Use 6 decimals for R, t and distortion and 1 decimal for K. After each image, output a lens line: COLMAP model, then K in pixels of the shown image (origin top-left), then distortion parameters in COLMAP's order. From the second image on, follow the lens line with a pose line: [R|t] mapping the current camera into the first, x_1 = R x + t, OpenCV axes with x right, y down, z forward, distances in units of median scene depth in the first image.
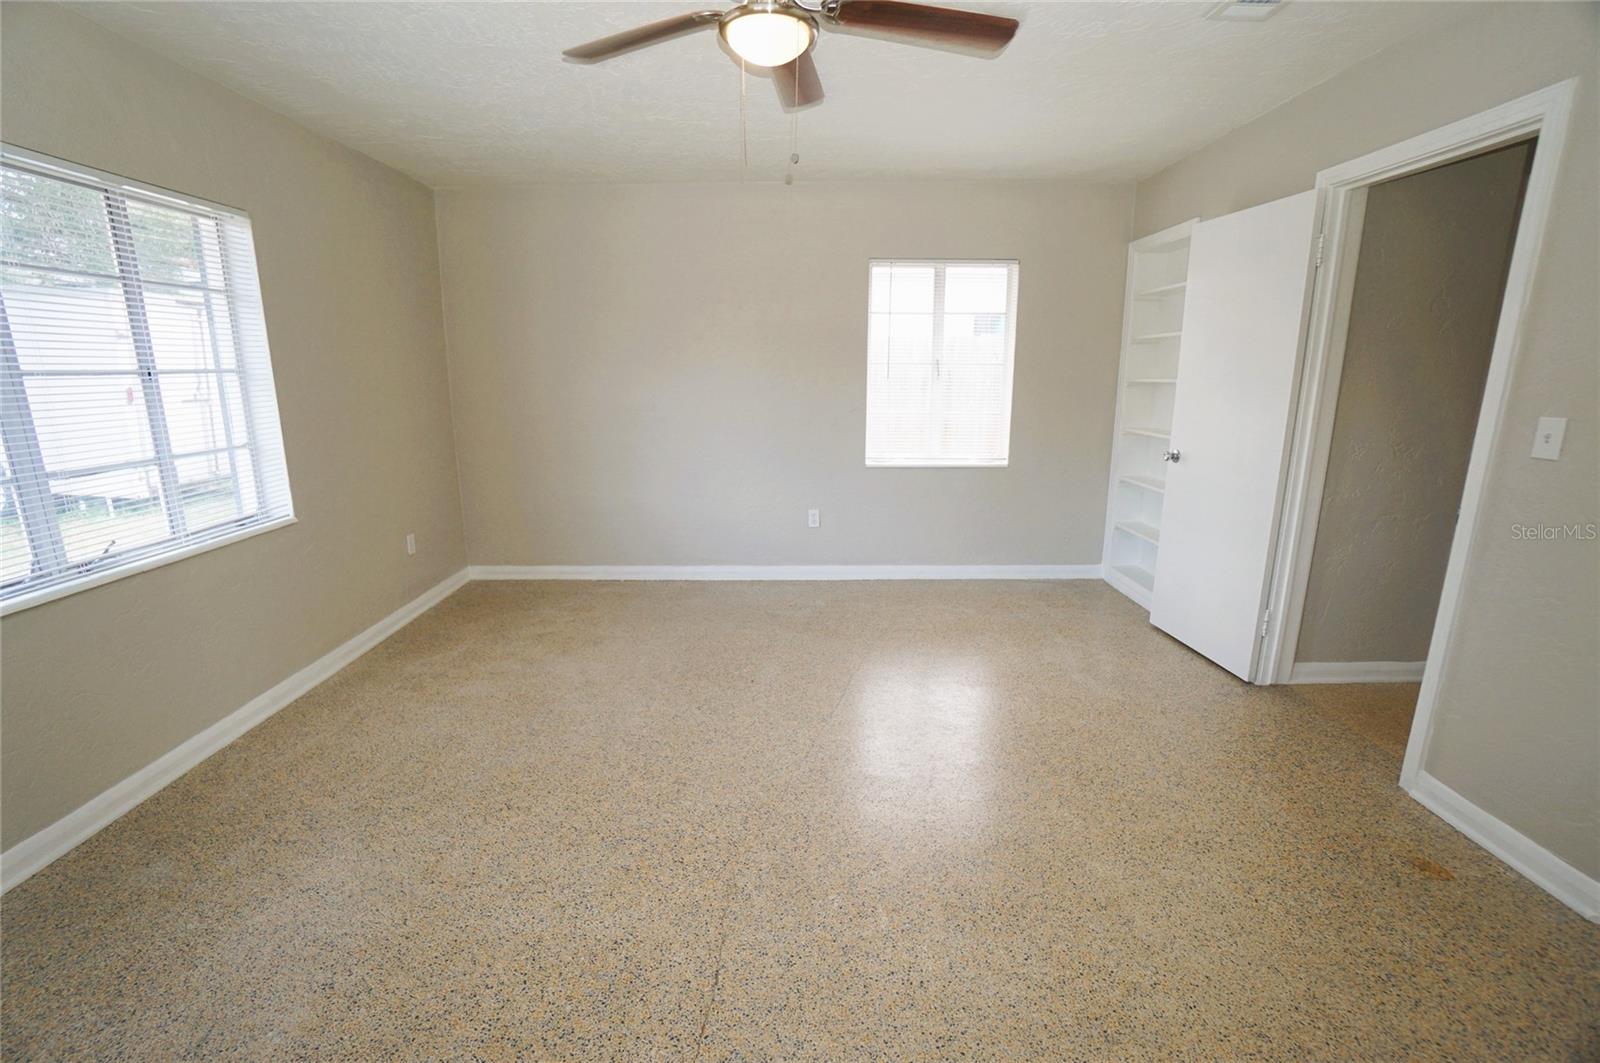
lens RADIAL K [[750.0, 0, 789.9], [0, 750.0, 532.1], [0, 0, 1]] dist [-0.068991, 0.025519]
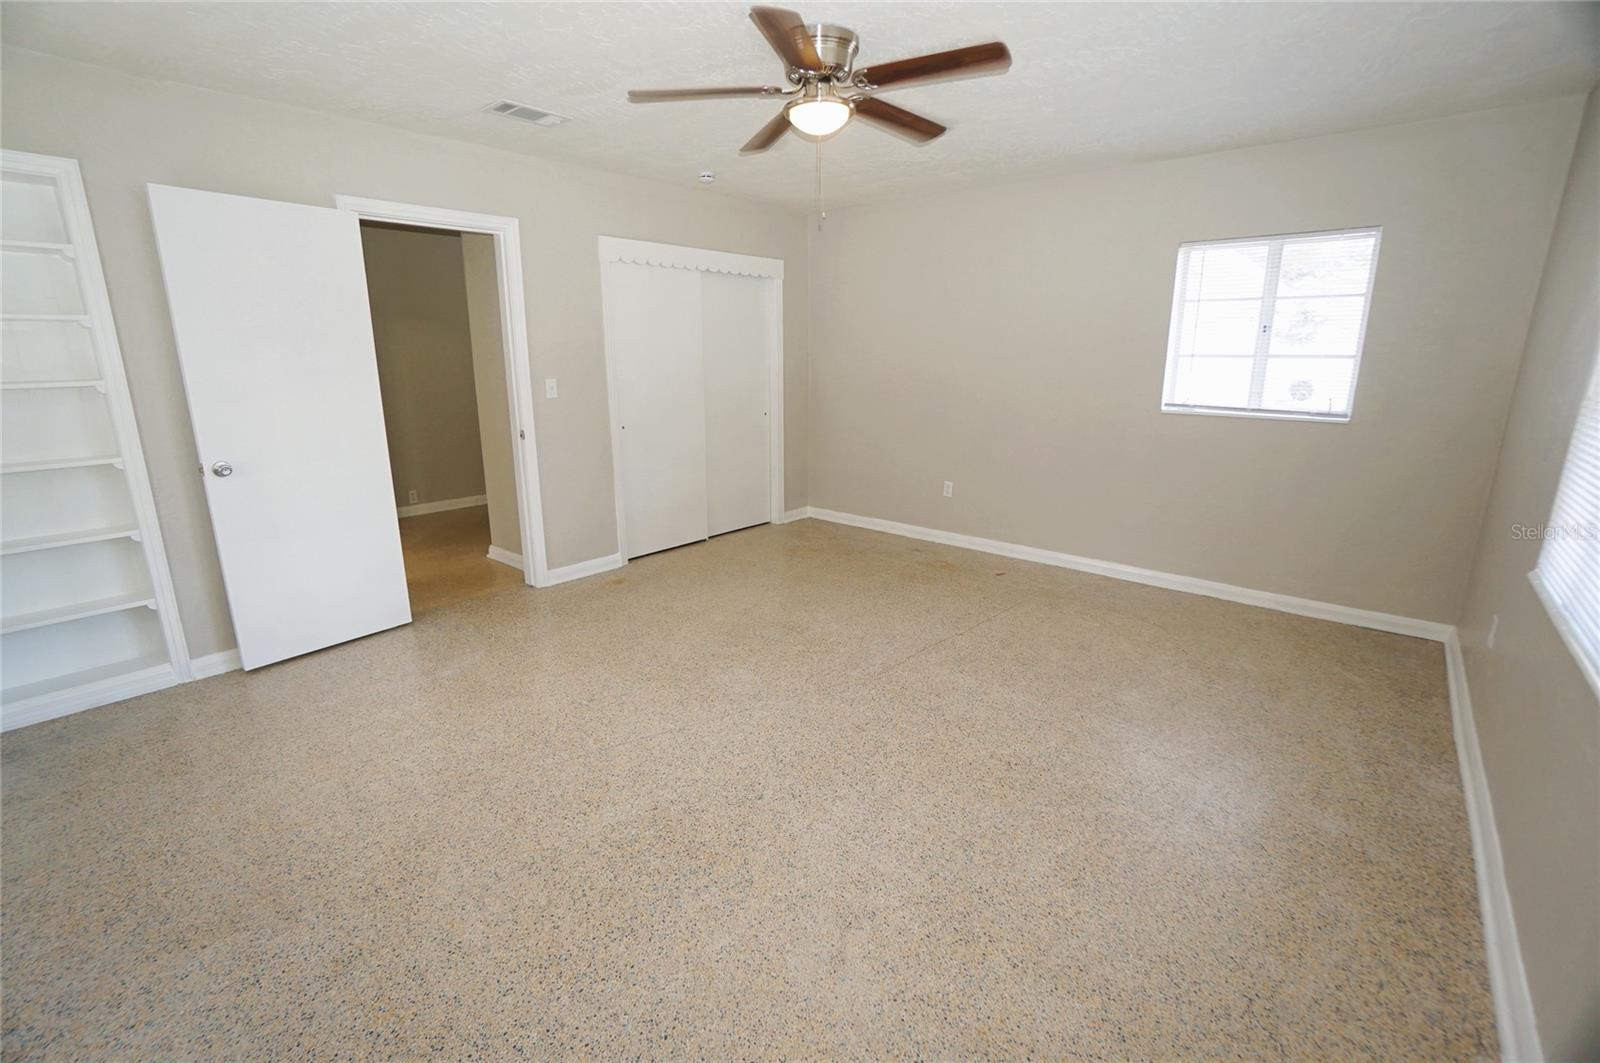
lens RADIAL K [[750.0, 0, 789.9], [0, 750.0, 532.1], [0, 0, 1]] dist [-0.068991, 0.025519]
pose [[-0.775329, -0.141659, 0.615466, -0.677273], [0.142700, 0.910024, 0.389221, -0.364468], [-0.615225, 0.389601, -0.685353, 1.627968]]
